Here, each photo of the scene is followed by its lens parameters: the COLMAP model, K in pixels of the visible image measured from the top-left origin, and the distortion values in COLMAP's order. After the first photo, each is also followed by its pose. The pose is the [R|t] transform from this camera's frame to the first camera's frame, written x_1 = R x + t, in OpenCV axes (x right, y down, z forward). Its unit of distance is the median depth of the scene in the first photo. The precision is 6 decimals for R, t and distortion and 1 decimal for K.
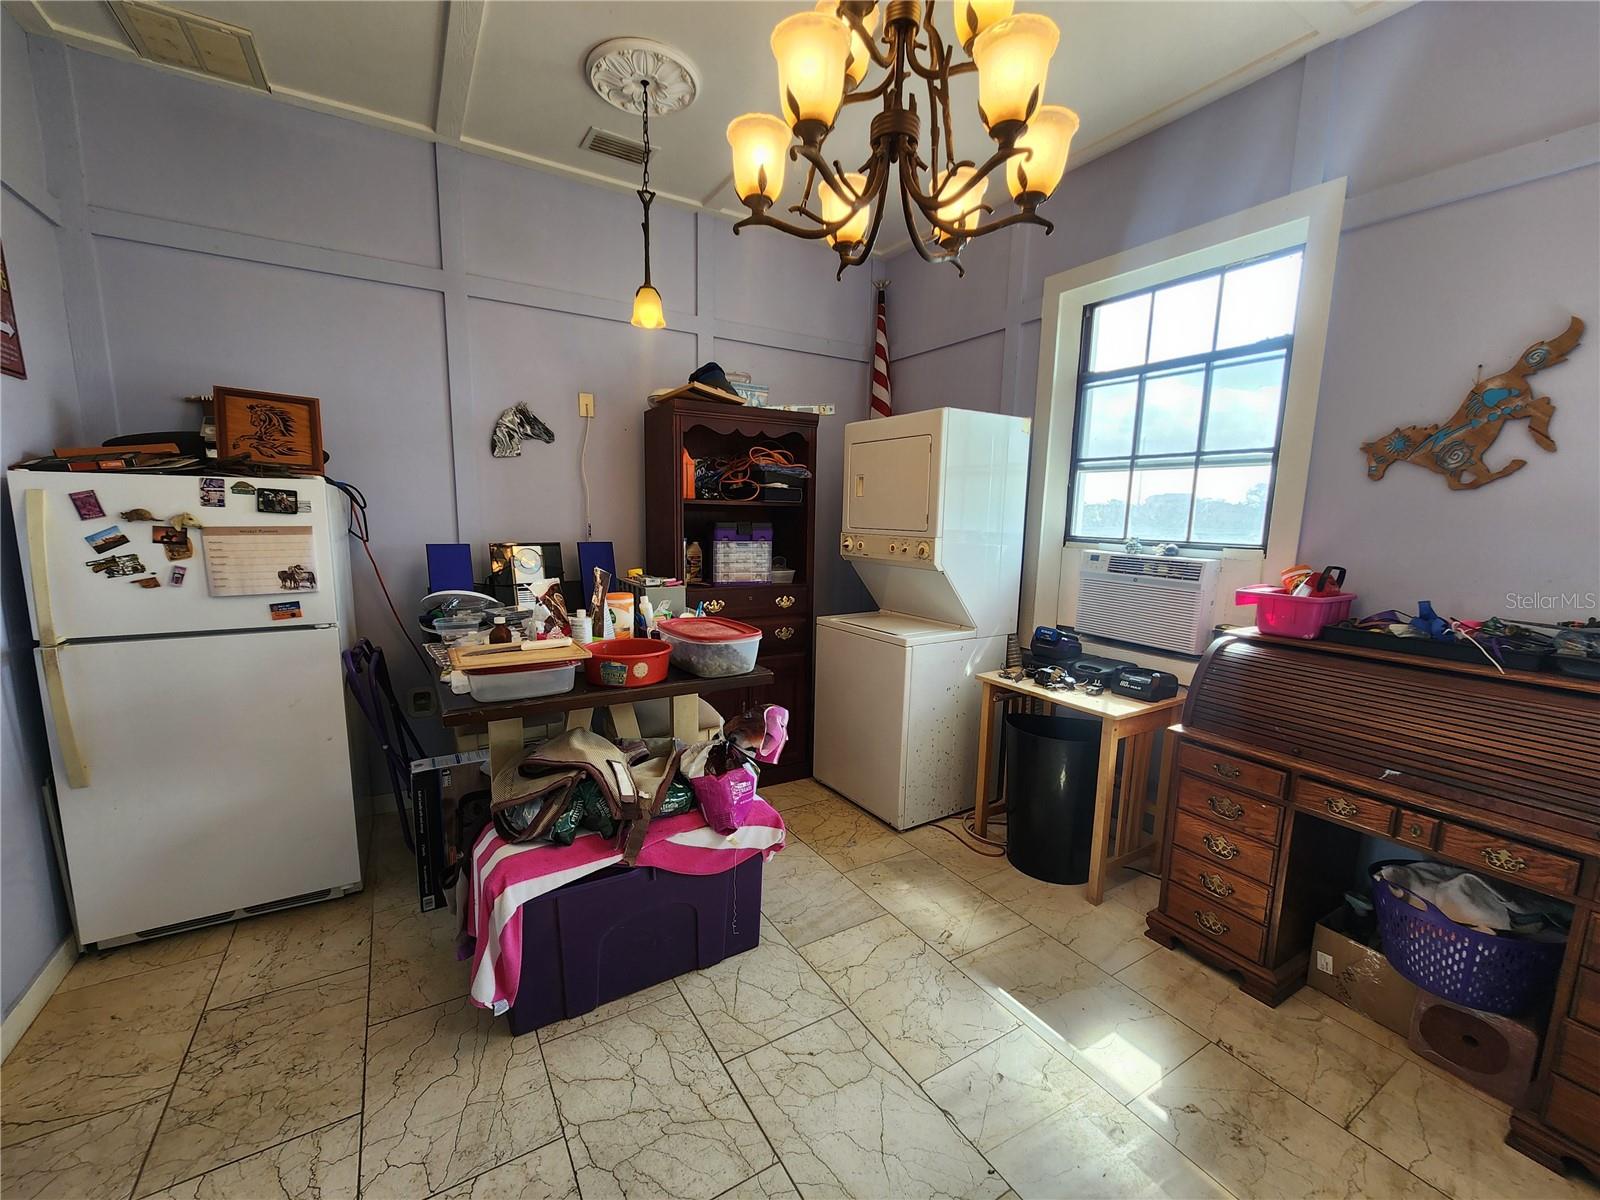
lens RADIAL K [[648.4, 0, 792.6], [0, 648.4, 607.7], [0, 0, 1]] dist [0.001808, -0.000977]
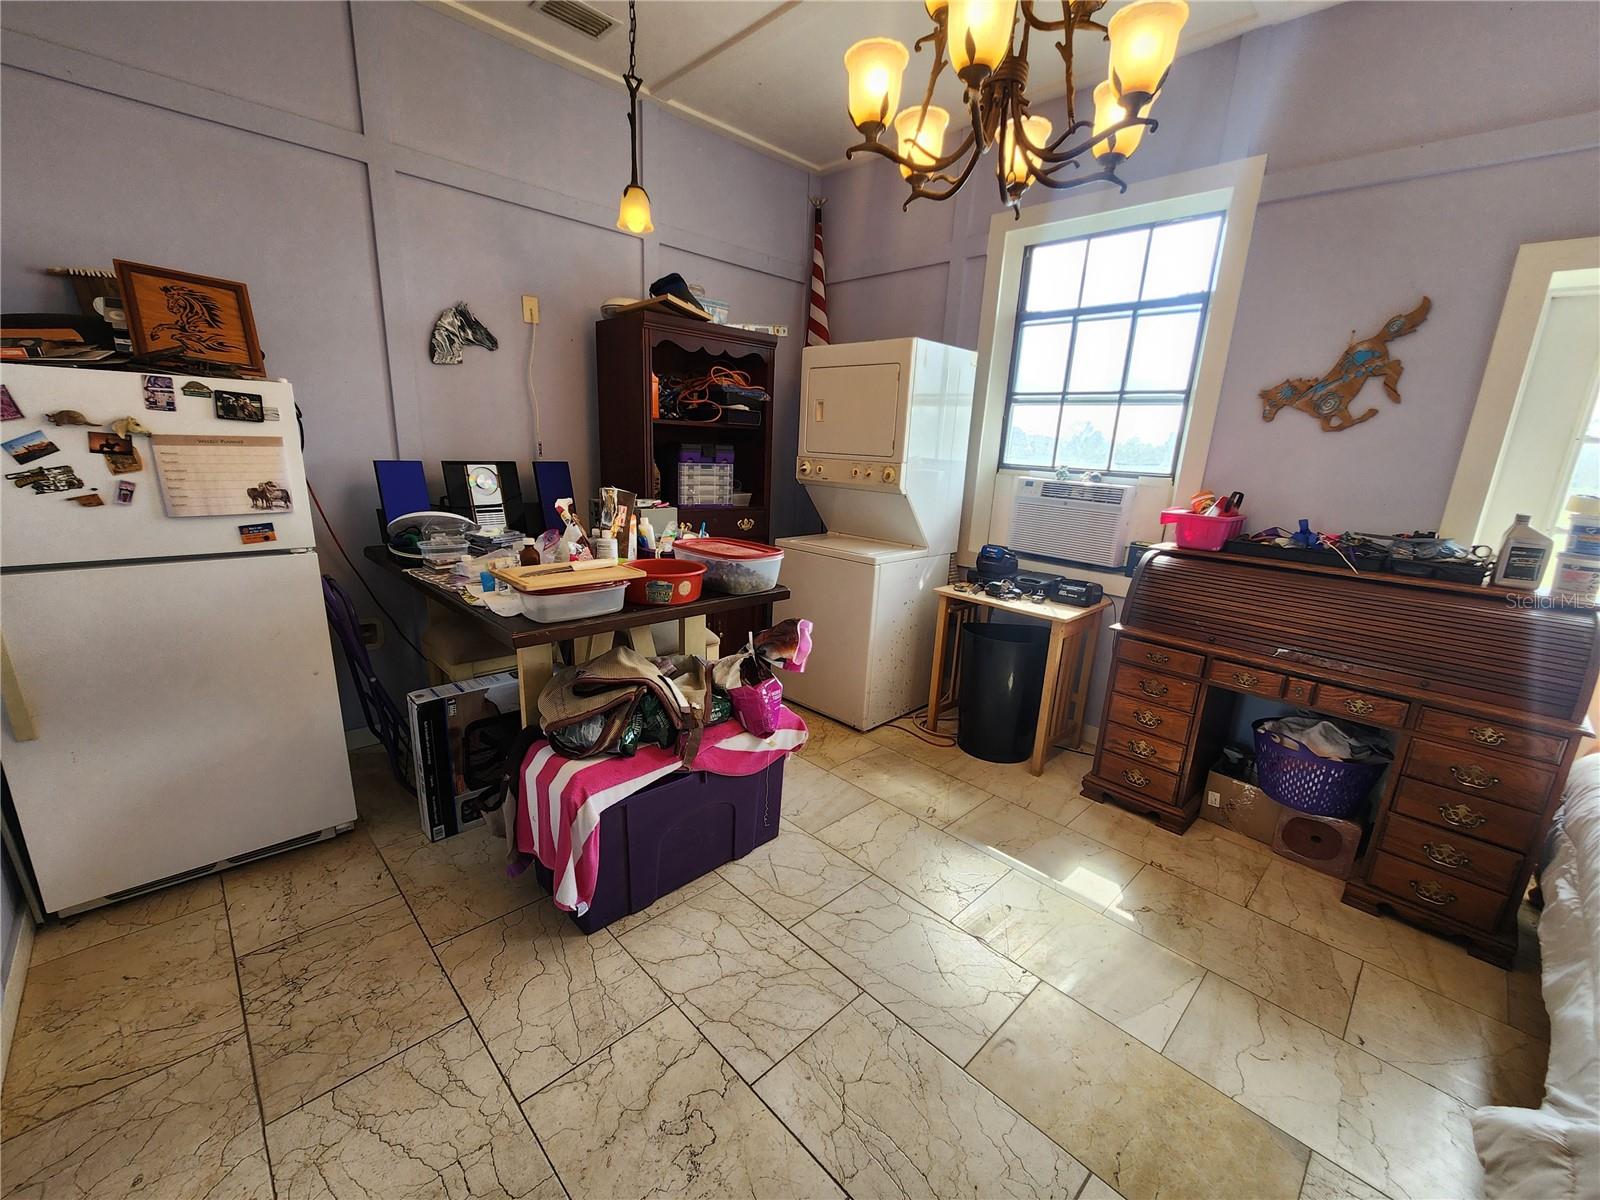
lens RADIAL K [[648.4, 0, 792.6], [0, 648.4, 607.7], [0, 0, 1]] dist [0.001808, -0.000977]
pose [[0.975496, -0.031180, 0.217798, -0.260413], [0.006544, 0.993581, 0.112932, 0.010218], [-0.219921, -0.108739, 0.969438, -0.035525]]
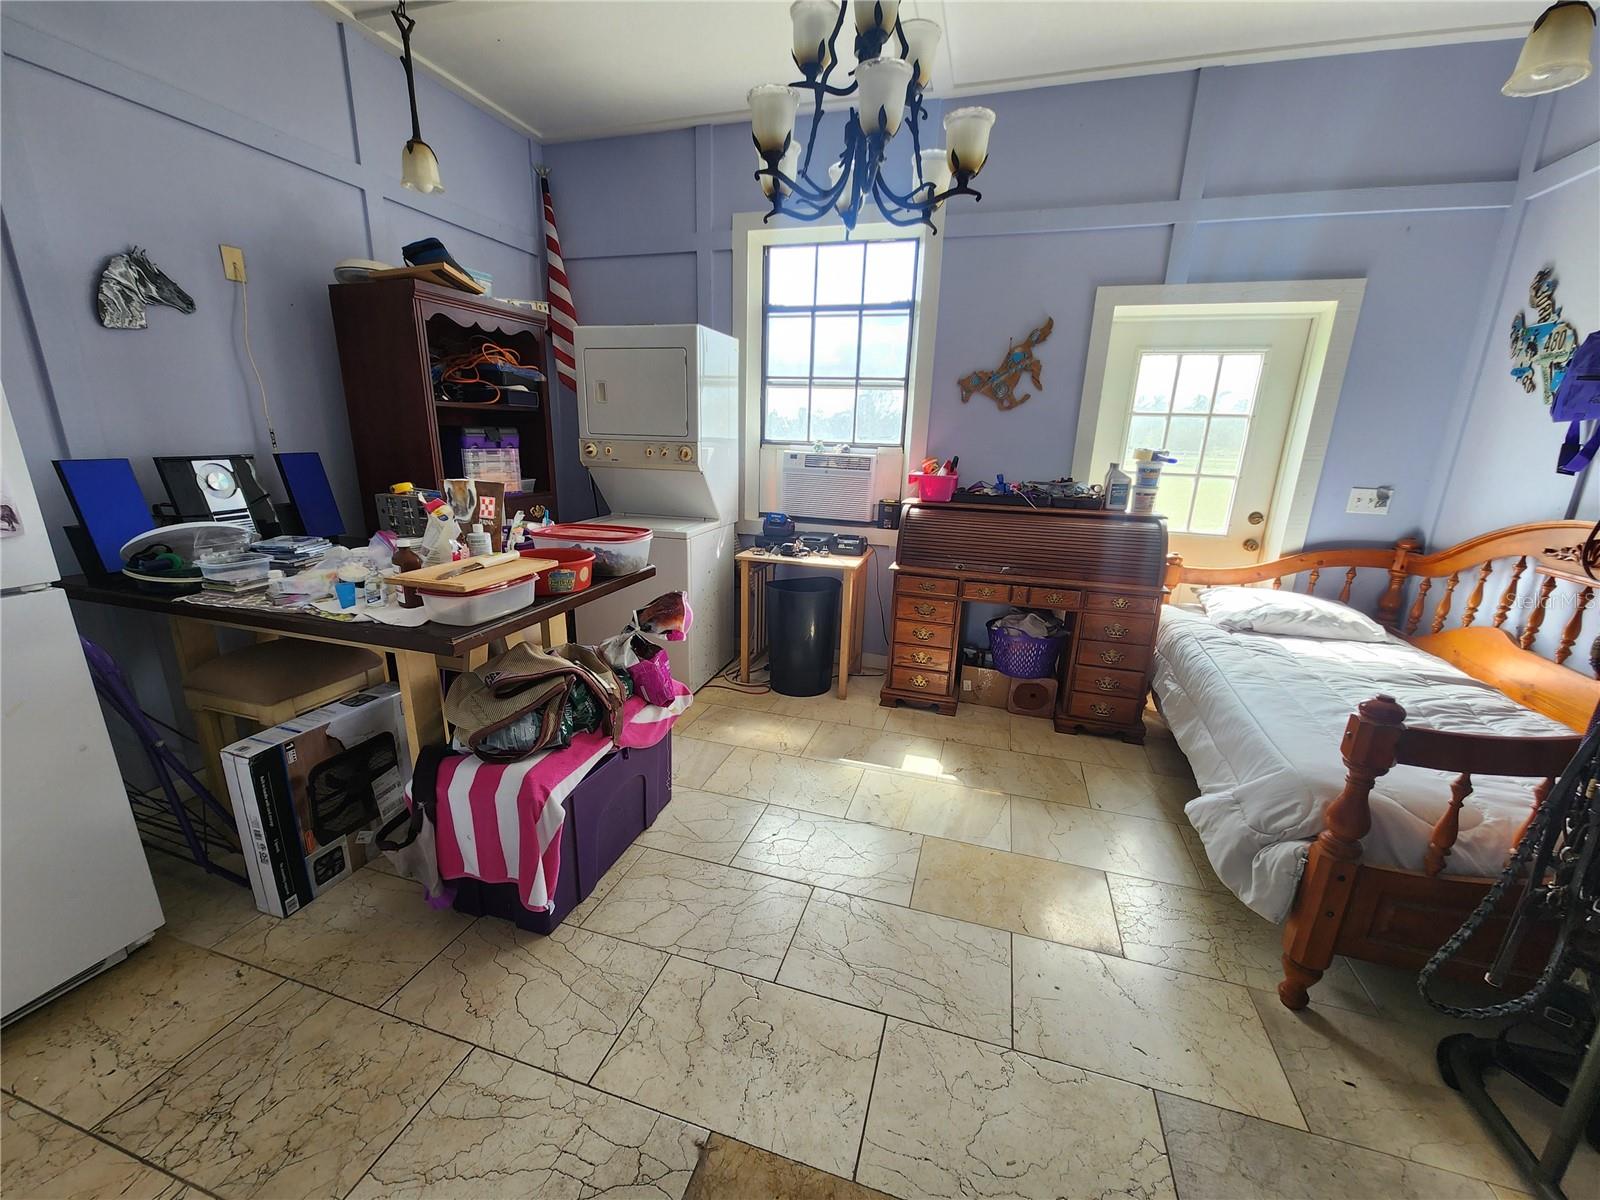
lens RADIAL K [[647.7, 0, 786.6], [0, 647.7, 607.0], [0, 0, 1]] dist [0.002877, 0.000407]
pose [[0.756292, -0.172485, 0.631087, -0.580987], [0.083828, 0.982217, 0.167994, 0.000254], [-0.648841, -0.074150, 0.757302, 0.000856]]
